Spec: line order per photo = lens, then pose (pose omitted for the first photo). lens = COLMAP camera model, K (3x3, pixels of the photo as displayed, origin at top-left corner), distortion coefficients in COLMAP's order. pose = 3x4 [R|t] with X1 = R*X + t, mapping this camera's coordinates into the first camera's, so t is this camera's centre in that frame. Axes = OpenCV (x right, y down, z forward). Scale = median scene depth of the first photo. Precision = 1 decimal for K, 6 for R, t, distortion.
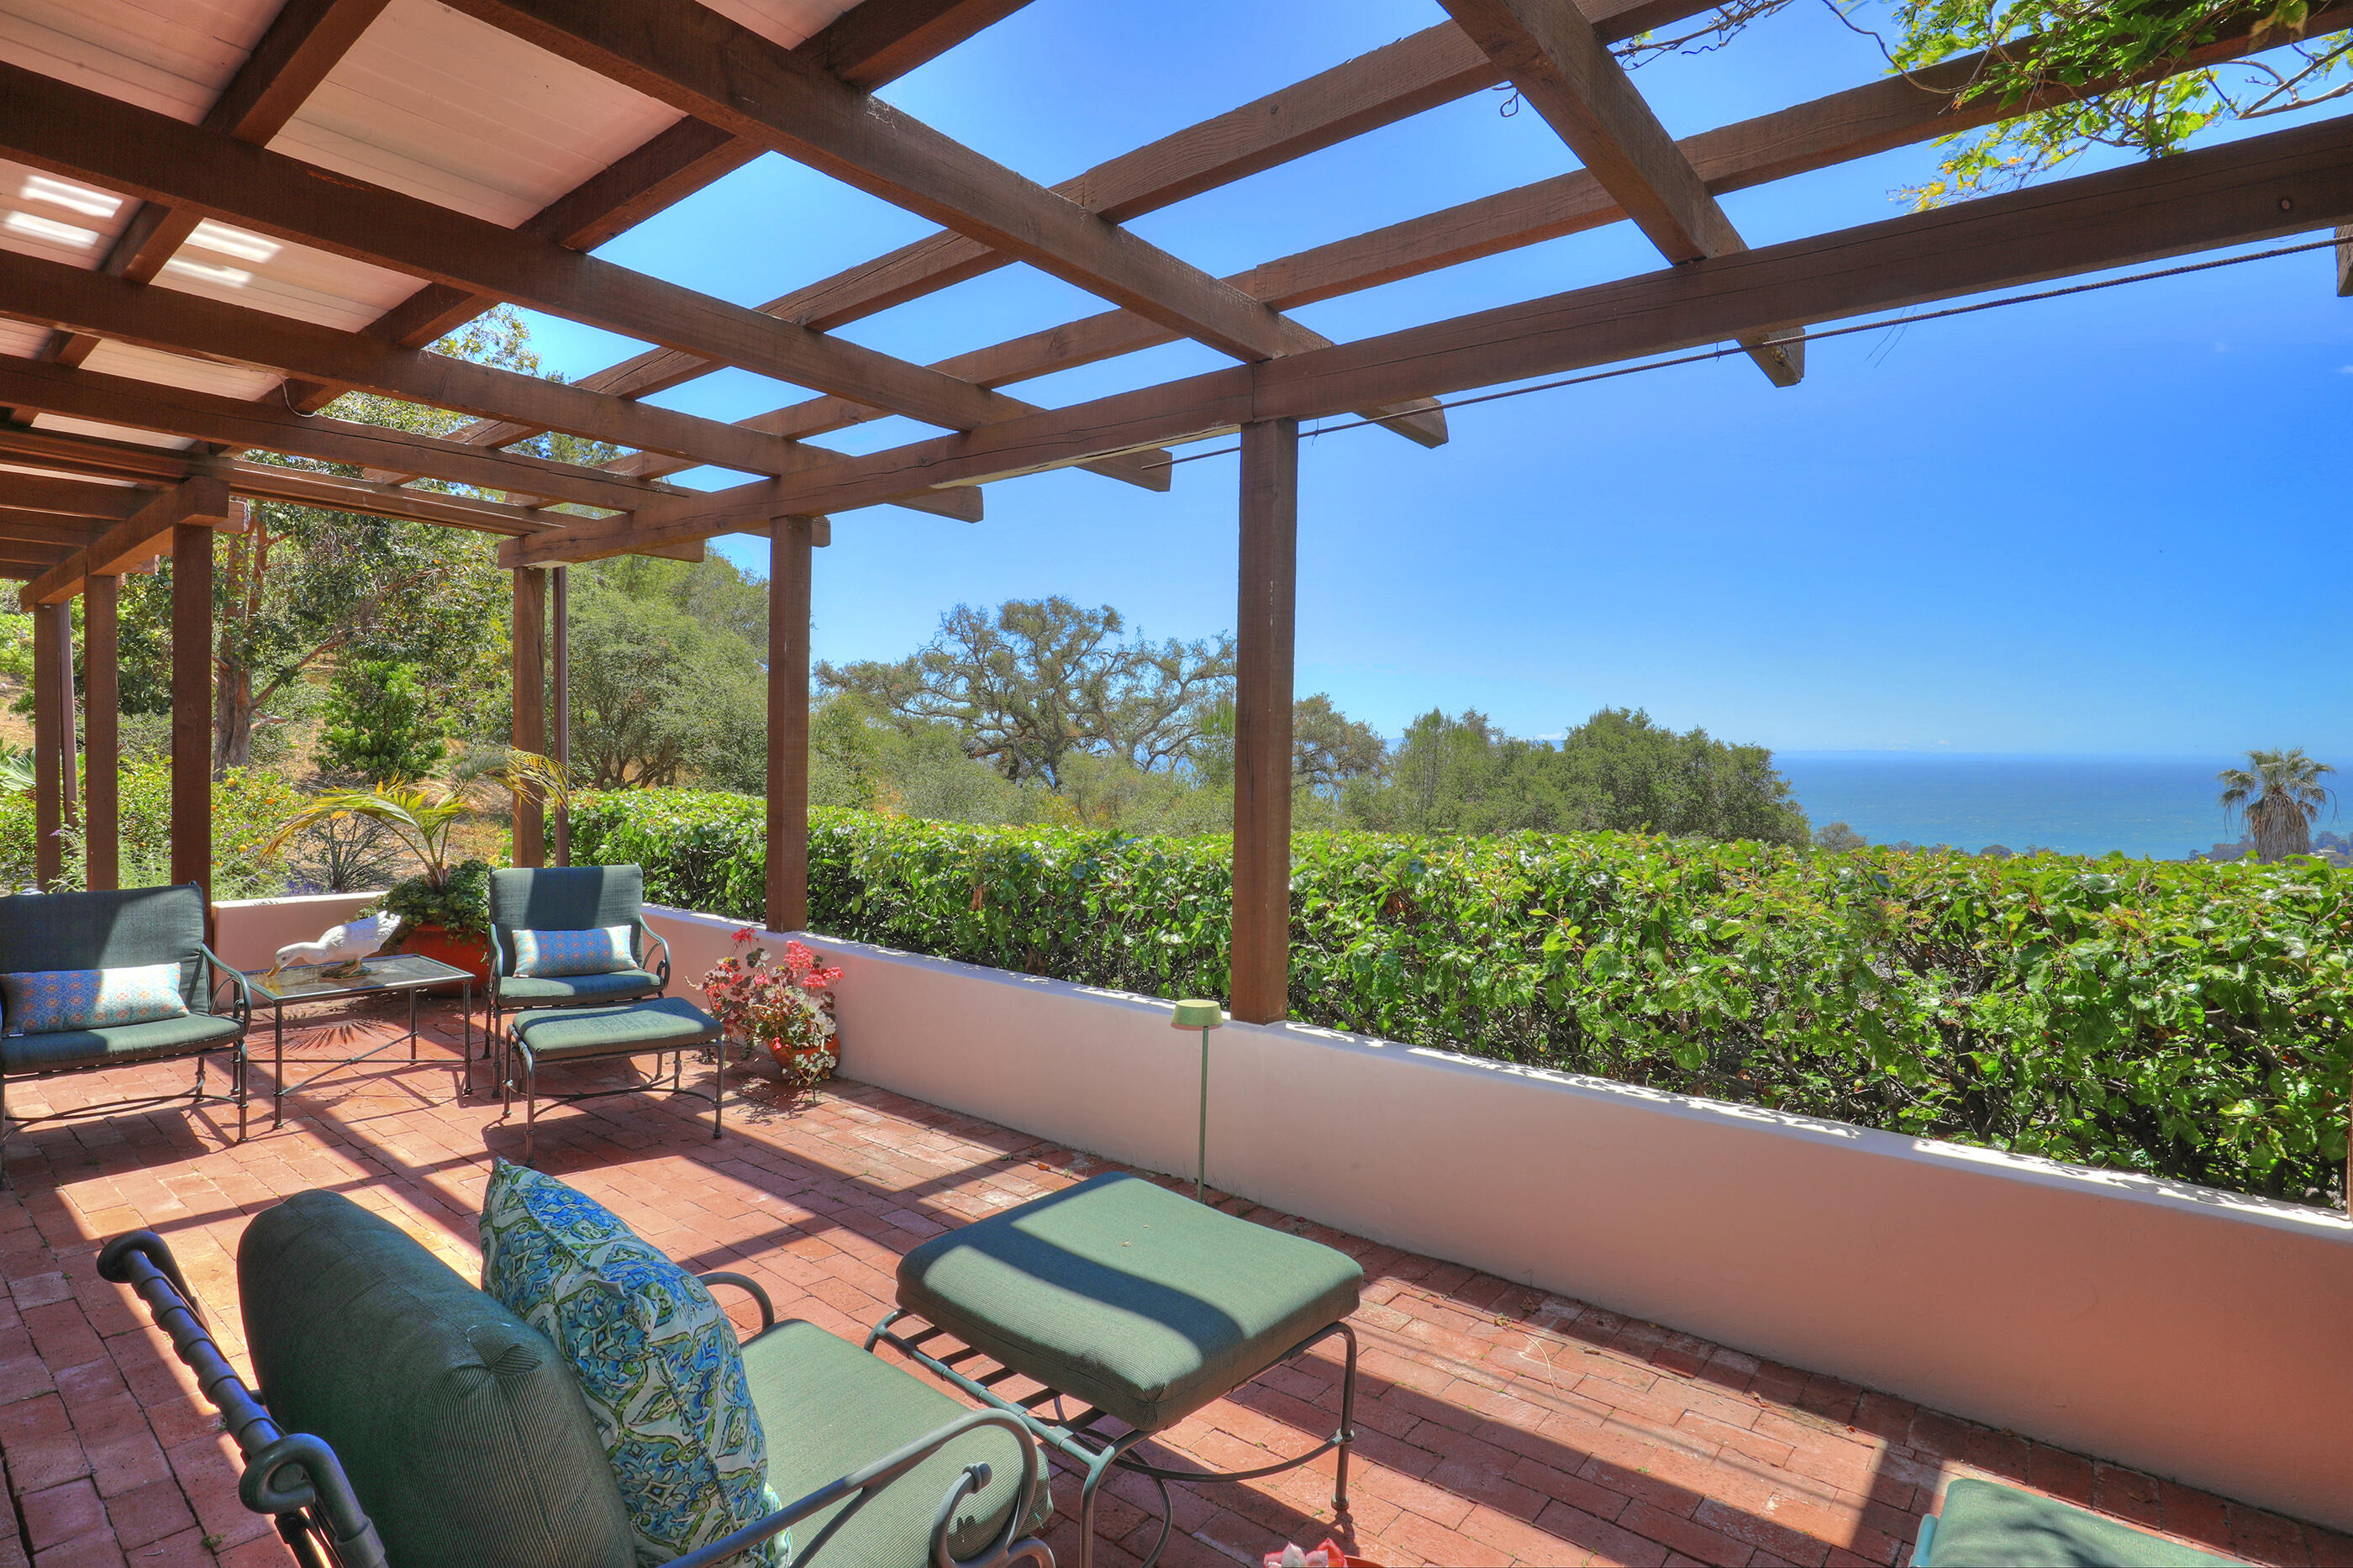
lens RADIAL K [[1170.5, 0, 1176.5], [0, 1170.5, 784.0], [0, 0, 1]] dist [-0.014777, 0.000196]
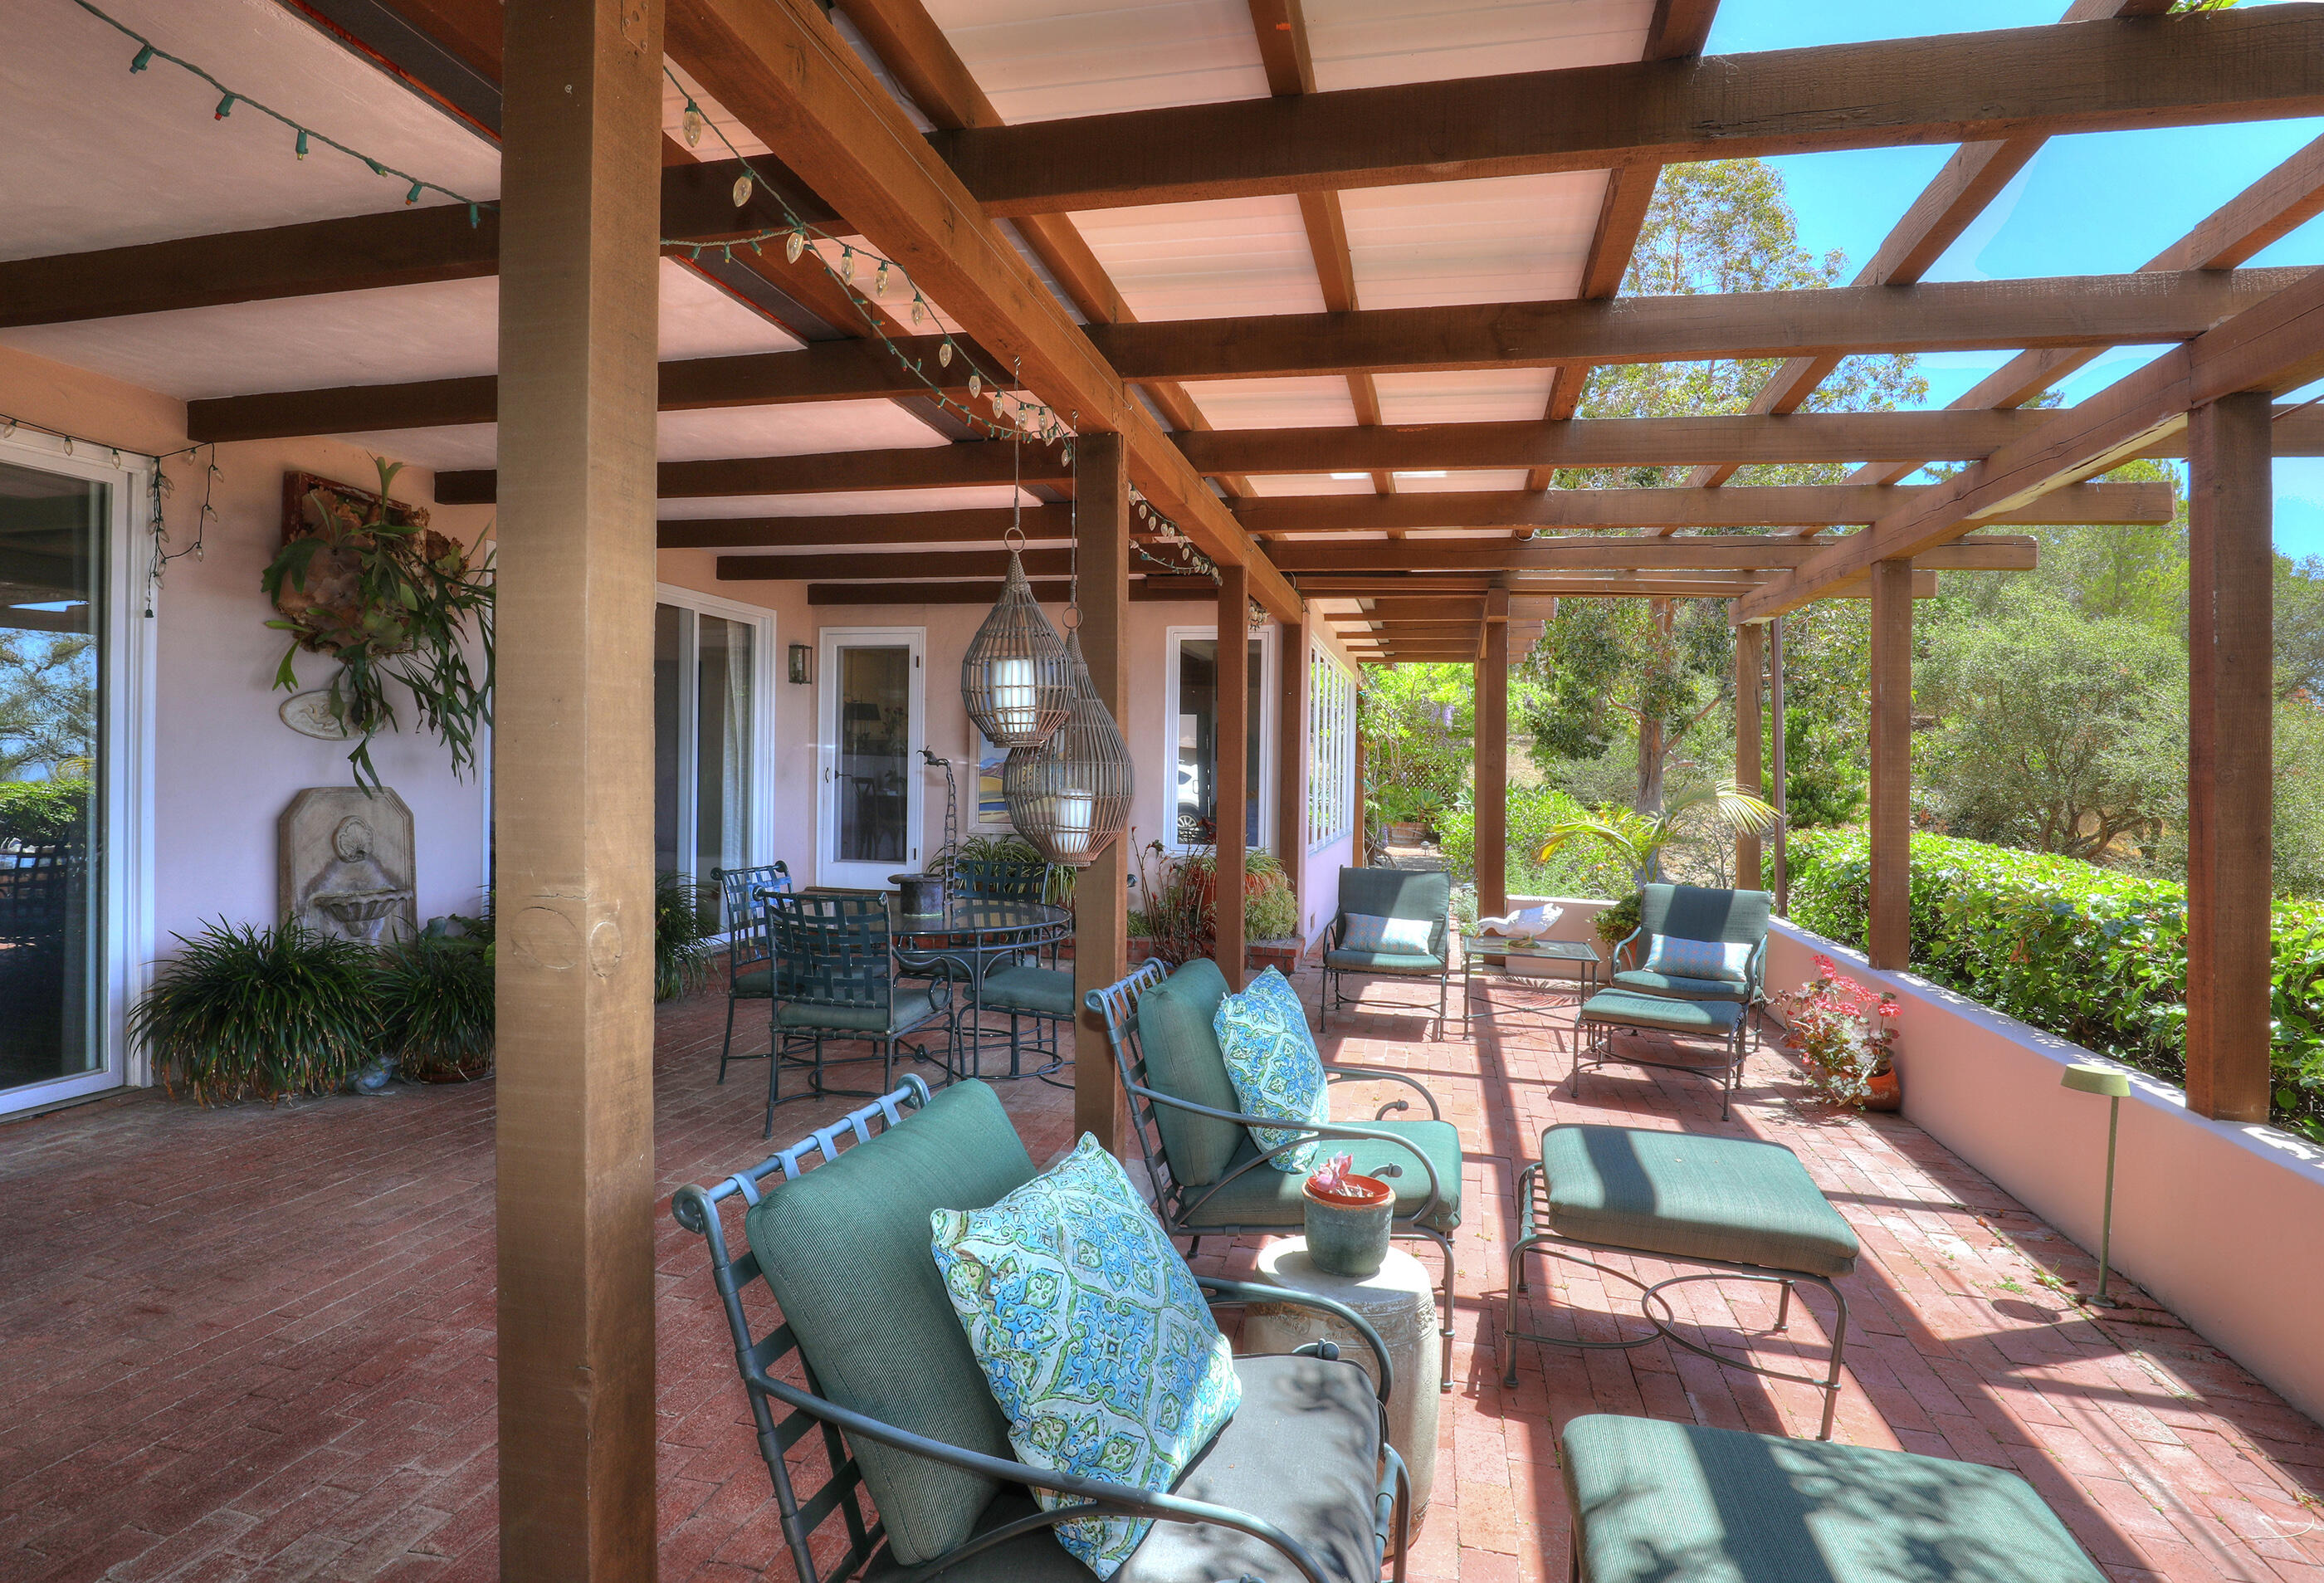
lens RADIAL K [[1282.5, 0, 1161.0], [0, 1282.5, 780.9], [0, 0, 1]] dist [-0.003544, -0.000157]
pose [[0.449261, 0.007511, -0.893369, 0.244042], [-0.045808, 0.998843, -0.014638, 0.006680], [0.892225, 0.047500, 0.449085, -0.039525]]
